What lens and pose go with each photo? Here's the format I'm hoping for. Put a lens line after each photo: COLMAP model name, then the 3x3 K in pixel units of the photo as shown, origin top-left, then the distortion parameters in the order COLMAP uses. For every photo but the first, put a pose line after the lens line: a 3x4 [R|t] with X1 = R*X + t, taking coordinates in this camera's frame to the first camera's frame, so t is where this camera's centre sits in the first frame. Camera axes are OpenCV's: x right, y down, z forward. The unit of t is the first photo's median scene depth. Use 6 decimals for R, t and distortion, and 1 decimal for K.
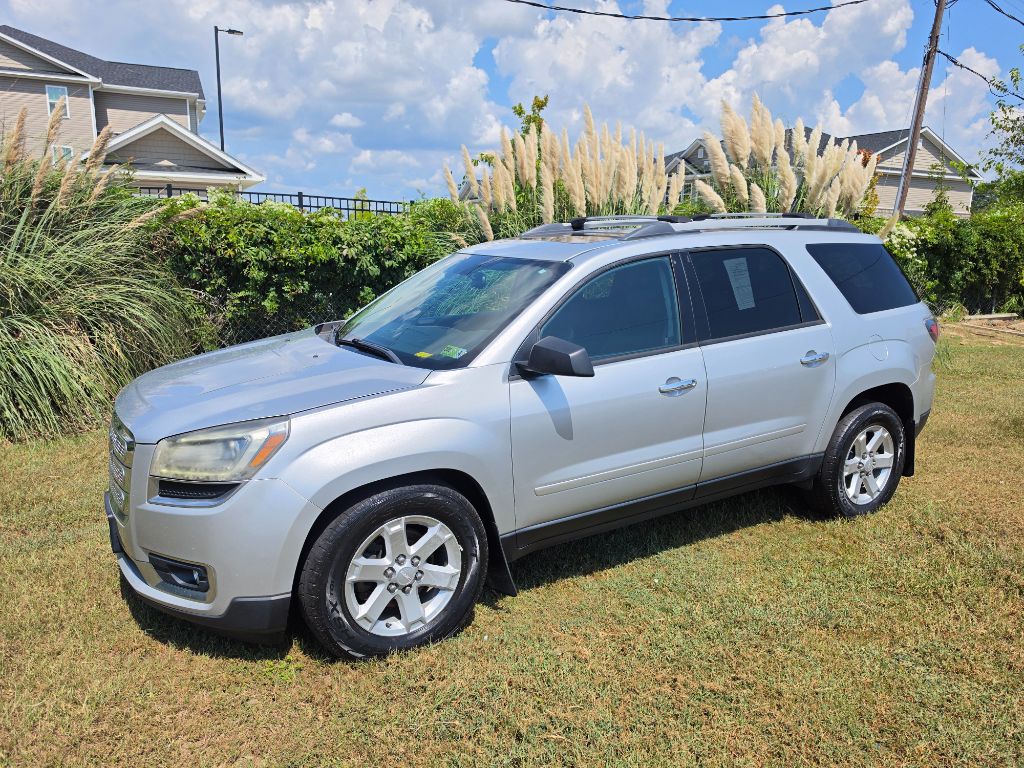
lens RADIAL K [[713.8, 0, 513.0], [0, 713.8, 384.8], [0, 0, 1]] dist [0.027303, -0.034573]
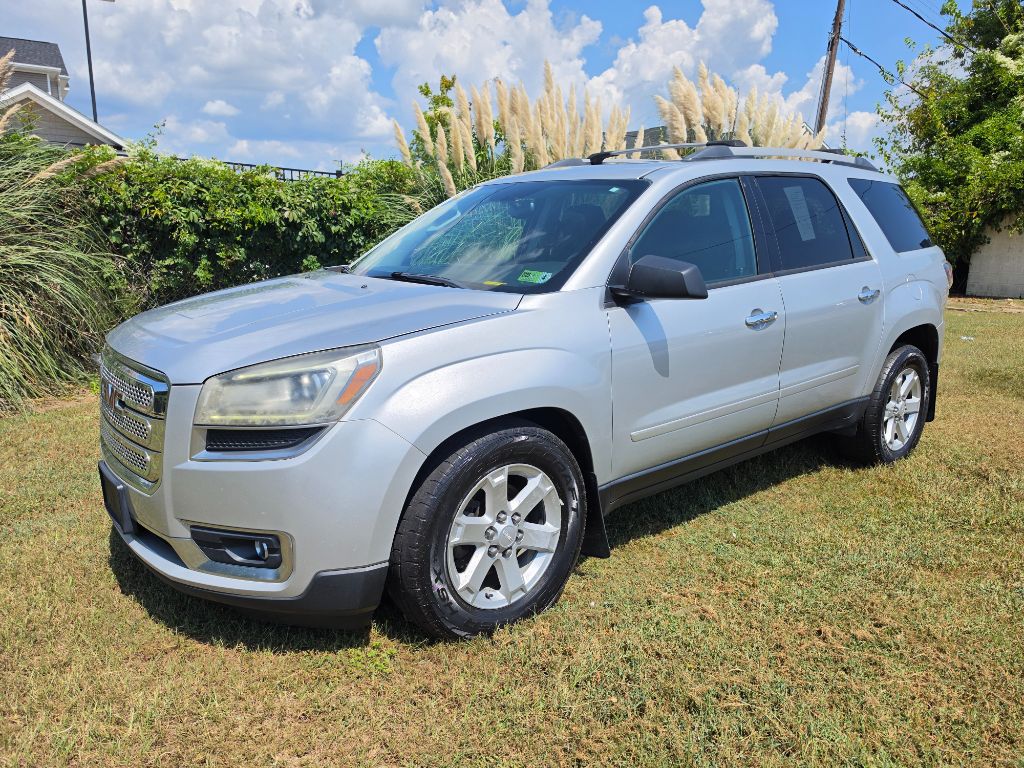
lens RADIAL K [[713.8, 0, 512.7], [0, 713.8, 390.3], [0, 0, 1]] dist [0.027303, -0.034573]
pose [[0.988804, -0.032751, 0.145582, -0.173172], [0.030731, 0.999398, 0.016104, 0.054919], [-0.146021, -0.011449, 0.989215, 0.114934]]
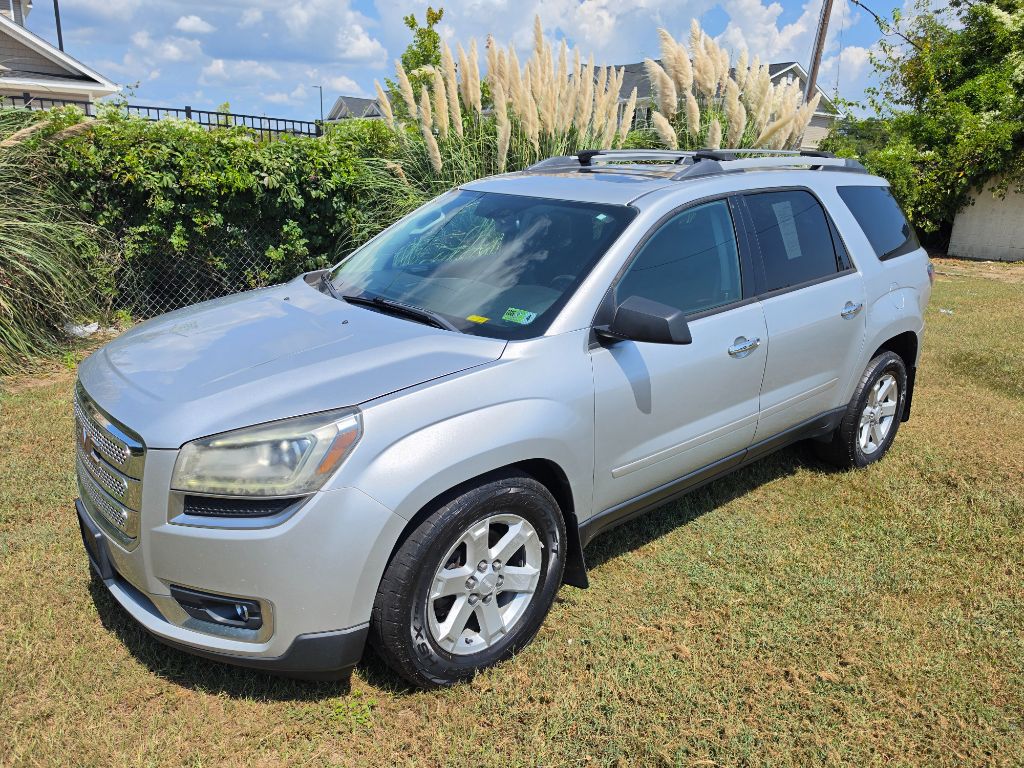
lens RADIAL K [[713.8, 0, 518.0], [0, 713.8, 381.2], [0, 0, 1]] dist [0.027303, -0.034573]
pose [[0.984362, -0.030148, 0.173560, -0.169637], [0.014006, 0.995522, 0.093490, -0.034299], [-0.175601, -0.089597, 0.980376, 0.121255]]
